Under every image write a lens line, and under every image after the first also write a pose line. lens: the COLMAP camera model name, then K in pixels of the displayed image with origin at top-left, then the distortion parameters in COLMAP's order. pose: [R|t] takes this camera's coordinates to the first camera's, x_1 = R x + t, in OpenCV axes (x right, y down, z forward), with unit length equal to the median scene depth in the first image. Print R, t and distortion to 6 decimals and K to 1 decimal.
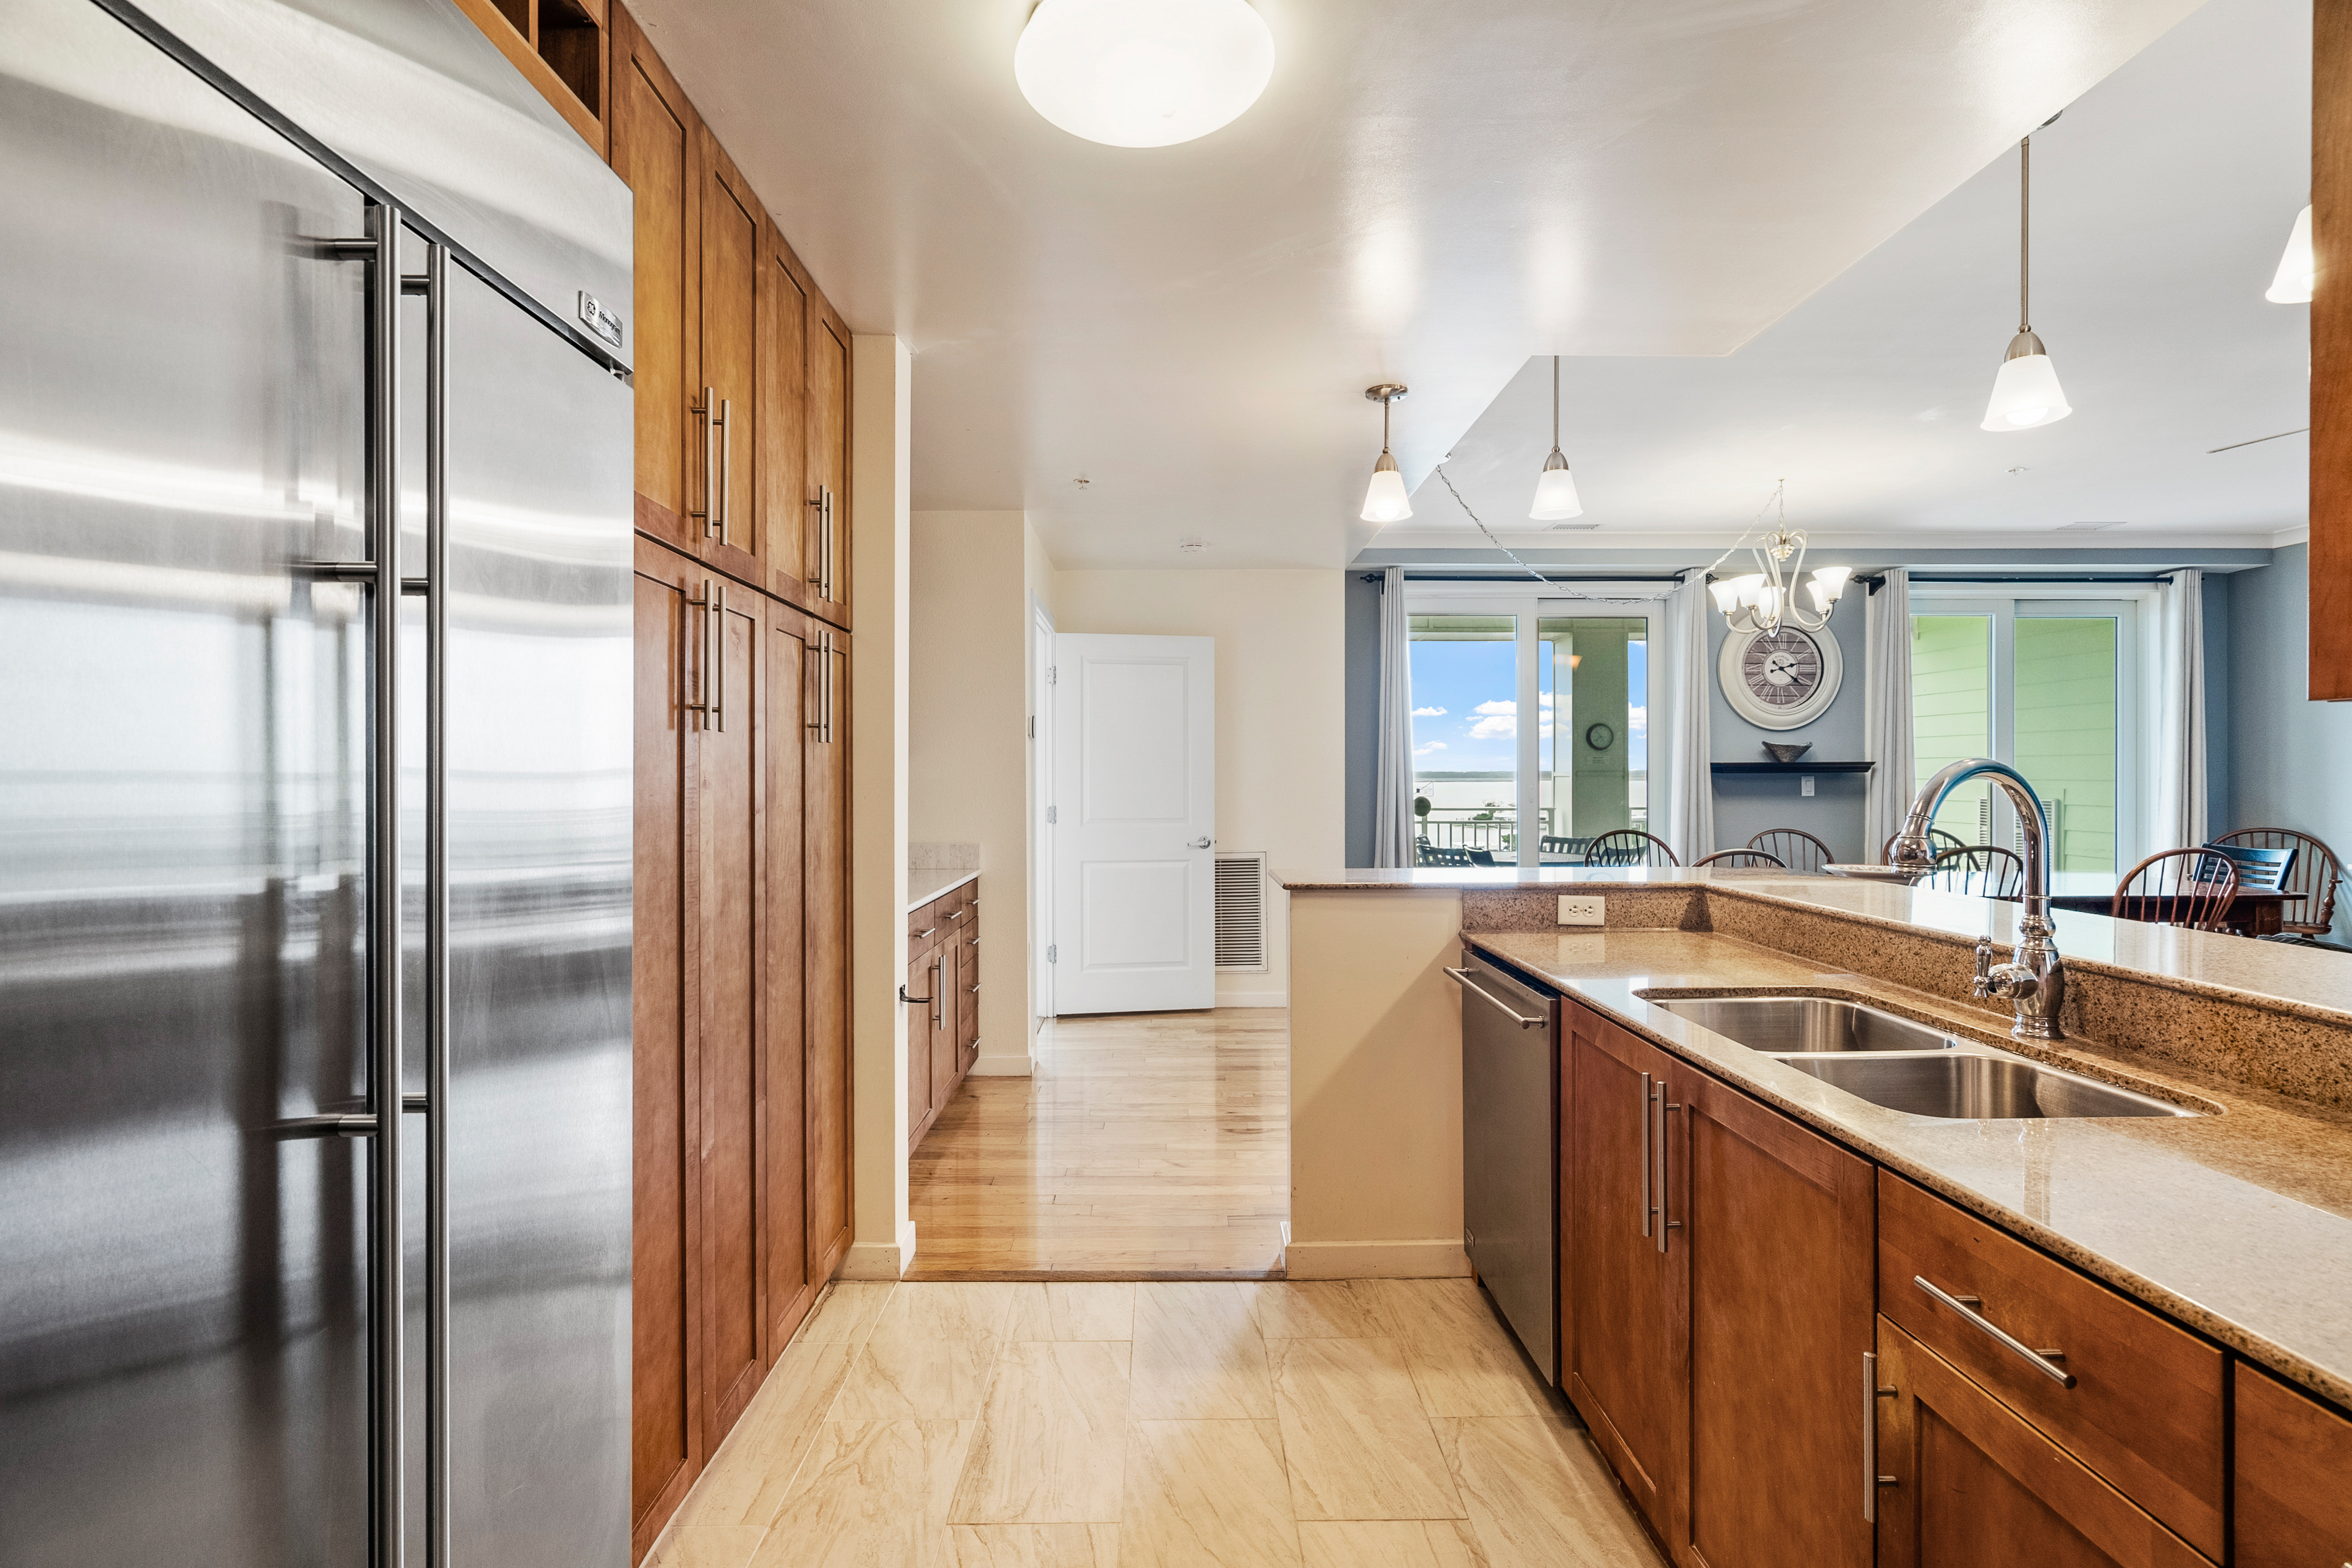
lens RADIAL K [[1072.5, 0, 1172.8], [0, 1072.5, 776.5], [0, 0, 1]] dist [-0.007009, 0.003114]
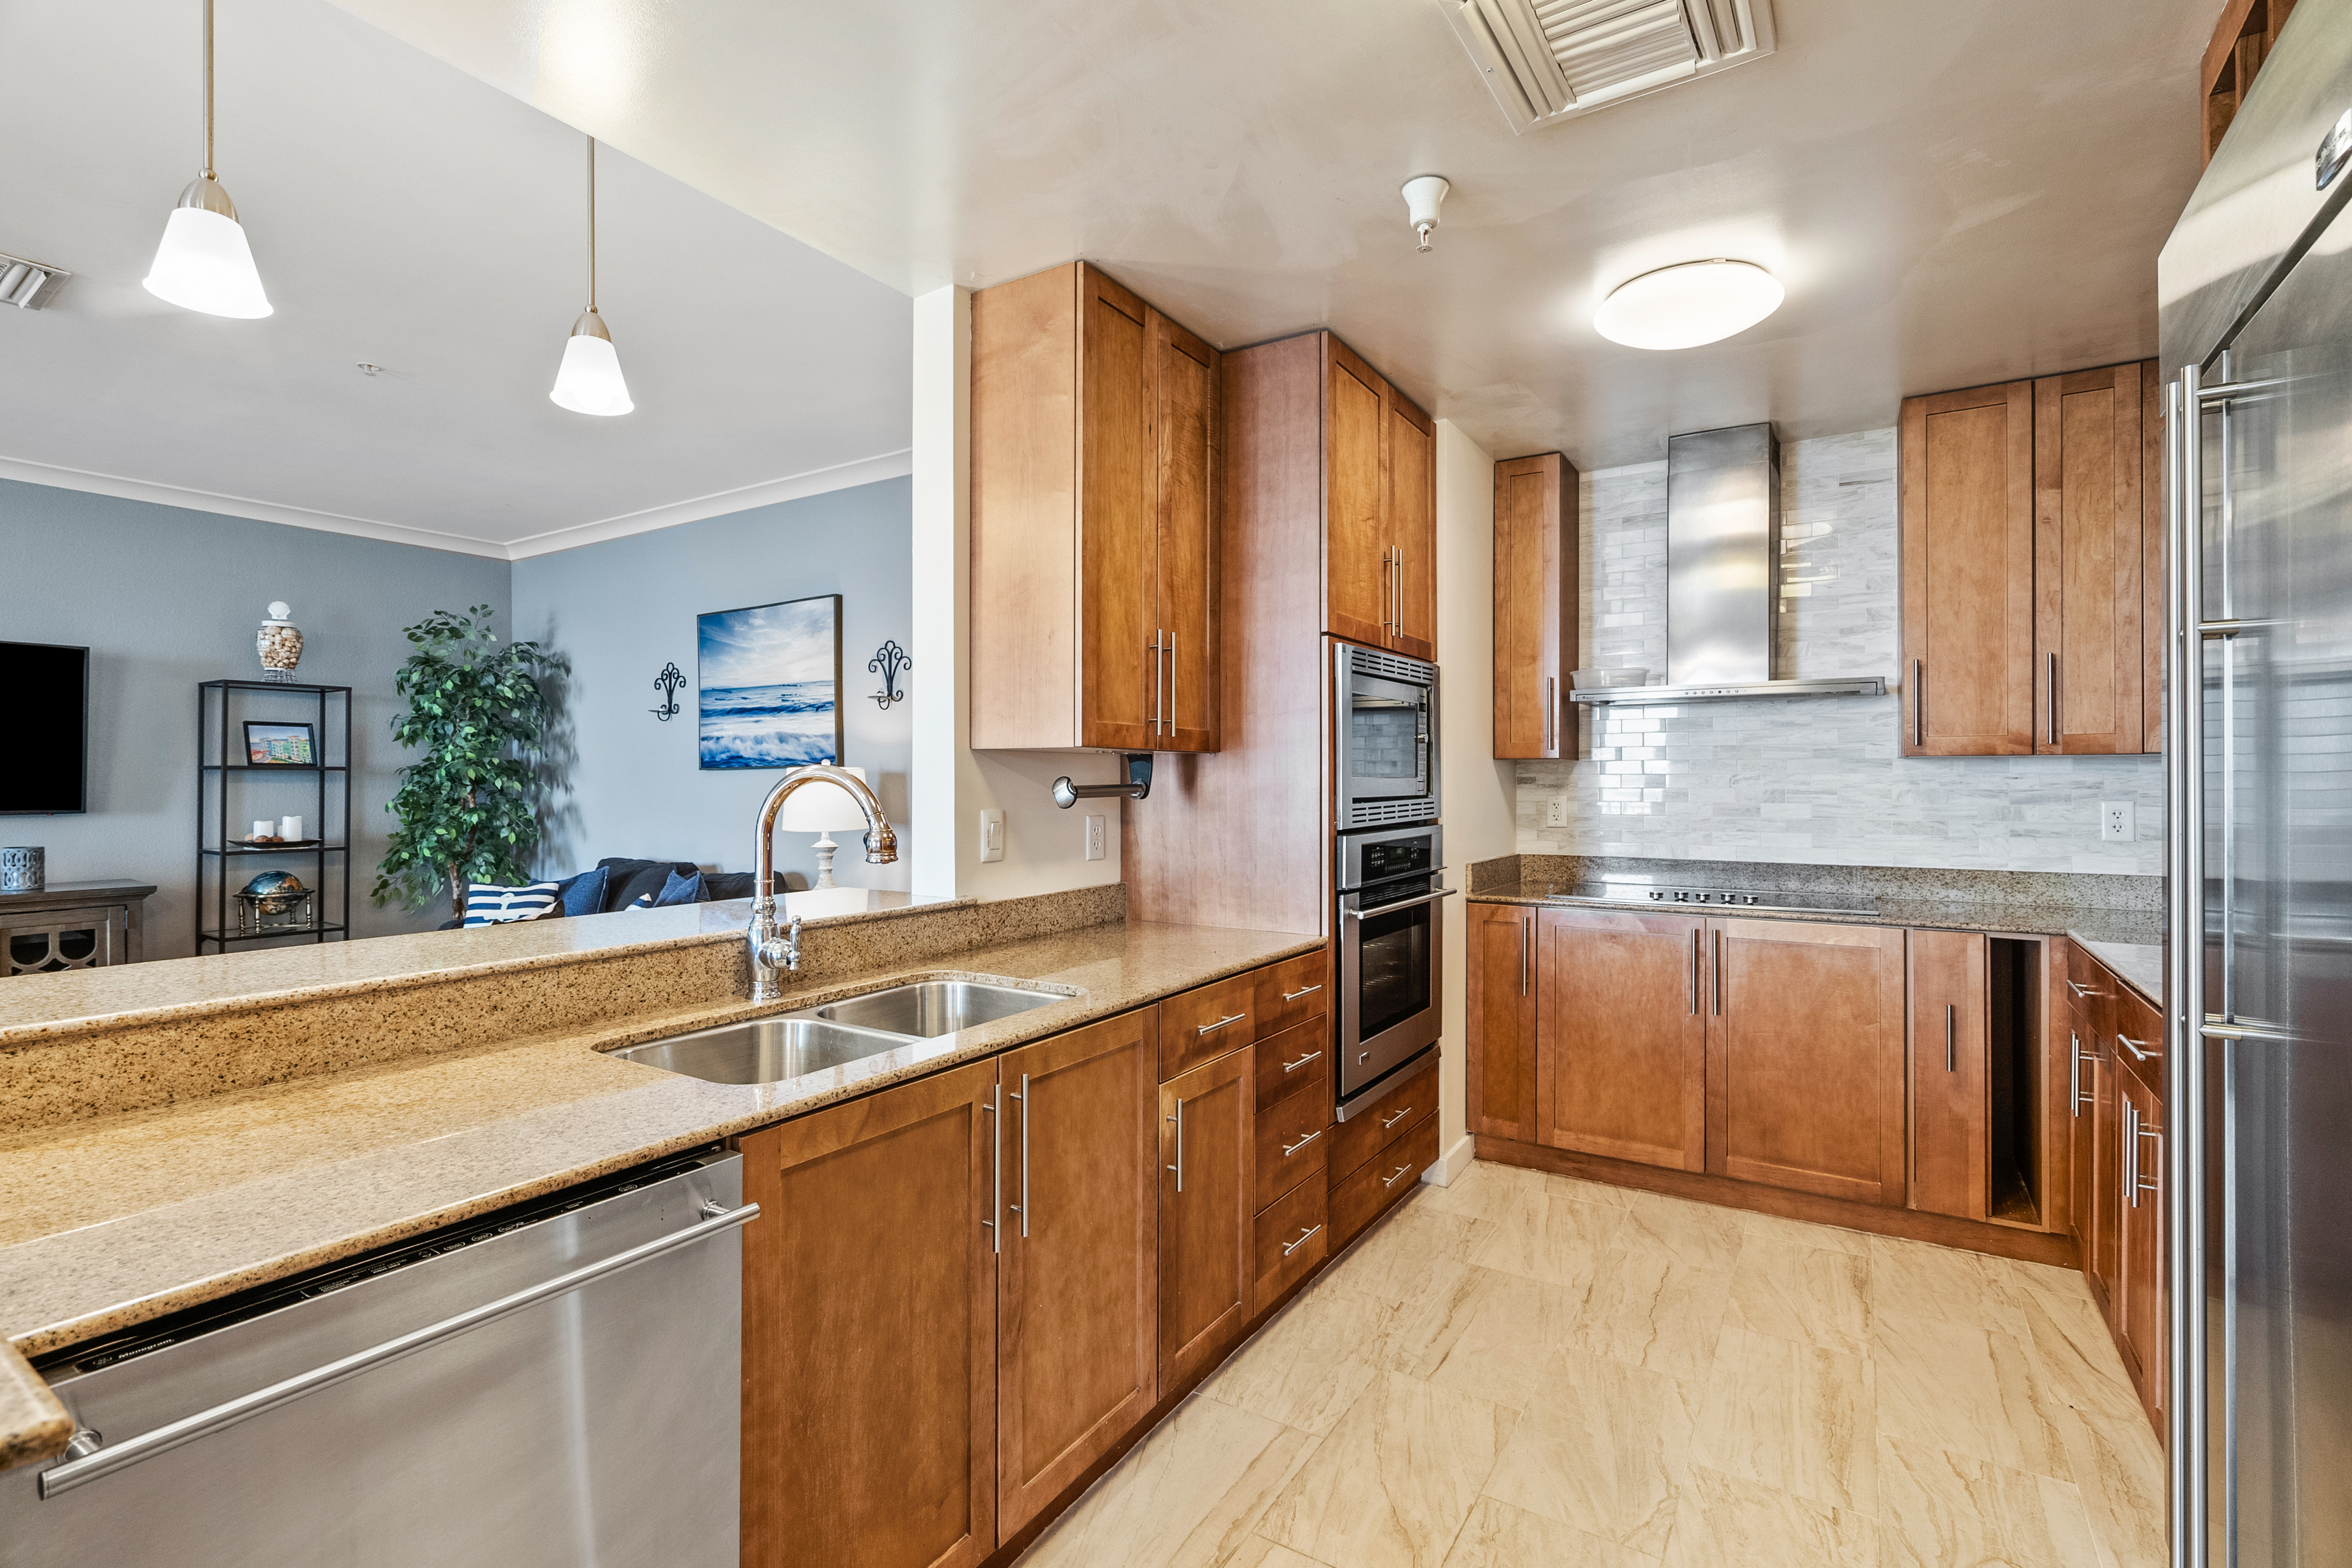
lens RADIAL K [[1072.5, 0, 1176.9], [0, 1072.5, 777.0], [0, 0, 1]] dist [-0.007009, 0.003114]
pose [[-0.837938, 0.003235, 0.545756, -0.135051], [0.004304, 0.999991, 0.000681, -0.001777], [-0.545749, 0.002919, -0.837944, 1.024637]]
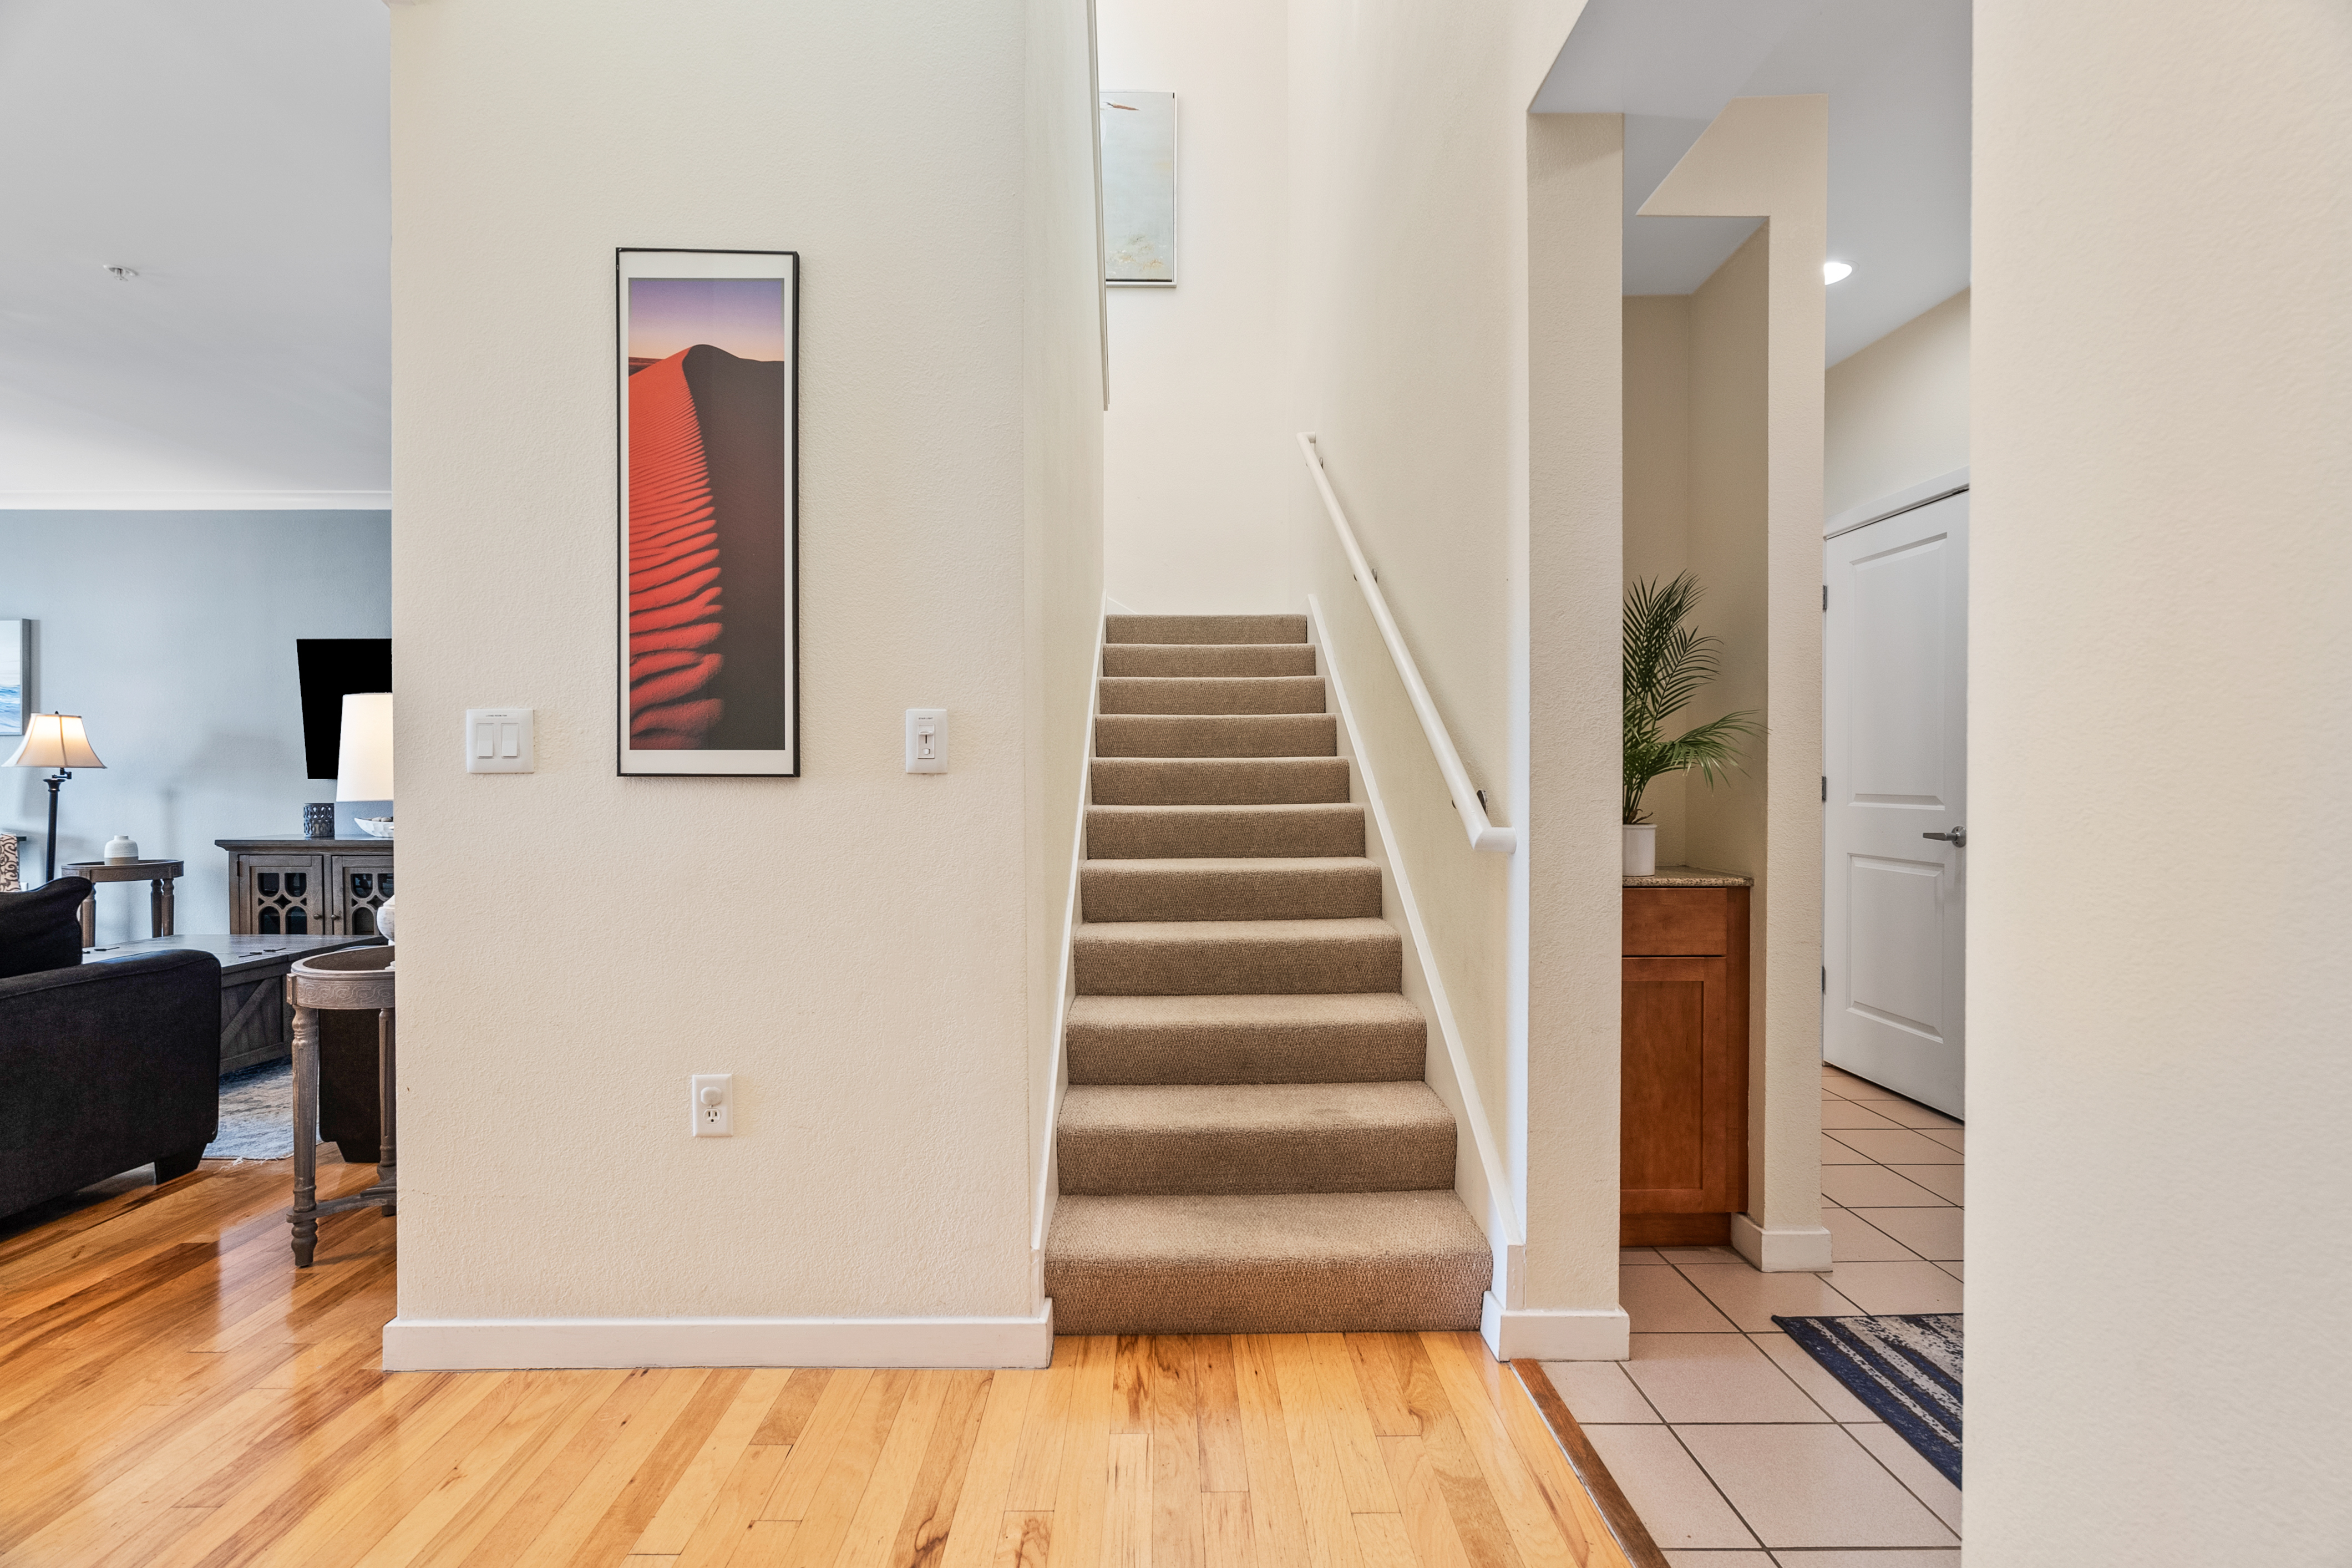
lens RADIAL K [[1072.5, 0, 1173.8], [0, 1072.5, 779.8], [0, 0, 1]] dist [-0.007009, 0.003114]
pose [[-0.001981, -0.004652, 0.999987, 0.213350], [0.002081, 0.999987, 0.004656, 0.047376], [-0.999996, 0.002090, -0.001971, -0.688236]]
